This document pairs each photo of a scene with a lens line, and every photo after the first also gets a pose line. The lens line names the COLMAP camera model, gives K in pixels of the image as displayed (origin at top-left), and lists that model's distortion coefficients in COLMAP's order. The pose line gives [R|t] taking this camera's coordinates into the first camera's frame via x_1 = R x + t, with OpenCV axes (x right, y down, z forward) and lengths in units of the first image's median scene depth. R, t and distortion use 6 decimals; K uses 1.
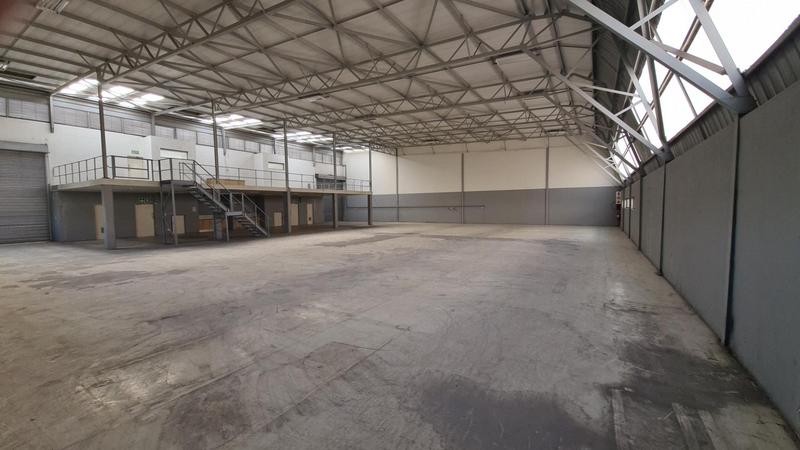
lens RADIAL K [[323.0, 0, 397.3], [0, 323.0, 227.1], [0, 0, 1]] dist [0.007785, -0.008396]
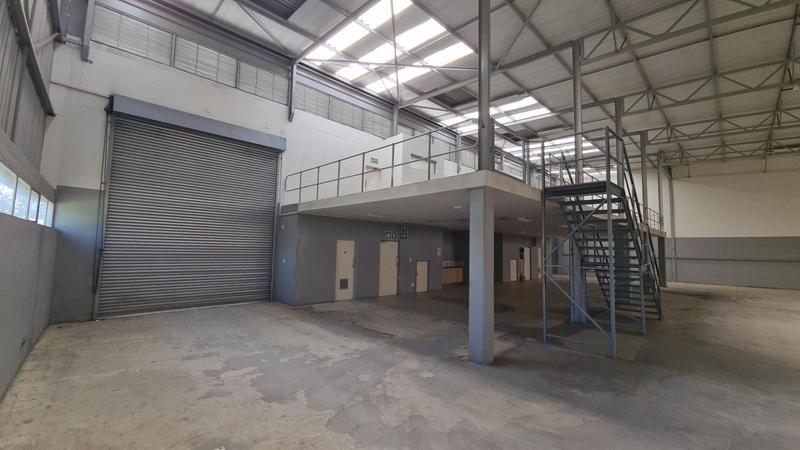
lens RADIAL K [[323.0, 0, 389.4], [0, 323.0, 226.3], [0, 0, 1]] dist [0.007785, -0.008396]
pose [[0.965615, 0.014984, -0.259544, -1.052875], [-0.050965, 0.989877, -0.132464, -0.032604], [0.254932, 0.141137, 0.956603, 0.705660]]
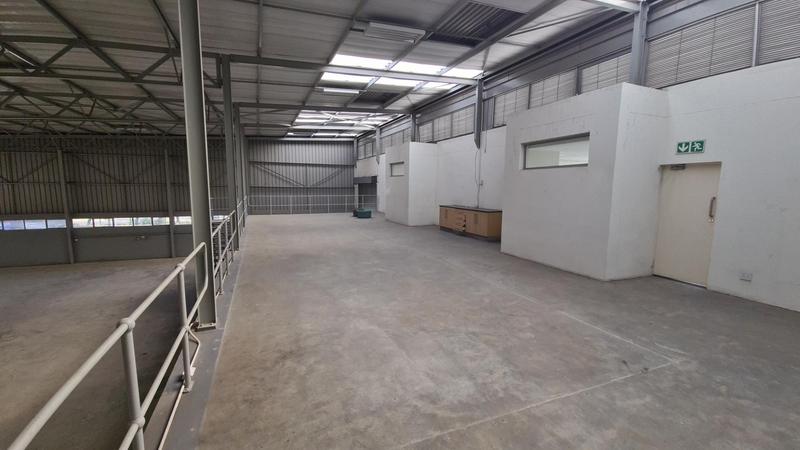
lens RADIAL K [[323.0, 0, 397.9], [0, 323.0, 224.0], [0, 0, 1]] dist [0.007785, -0.008396]
pose [[-0.564730, 0.104632, -0.818616, -0.258600], [-0.058529, 0.984355, 0.166192, -0.403247], [0.823197, 0.141767, -0.549771, 2.459143]]
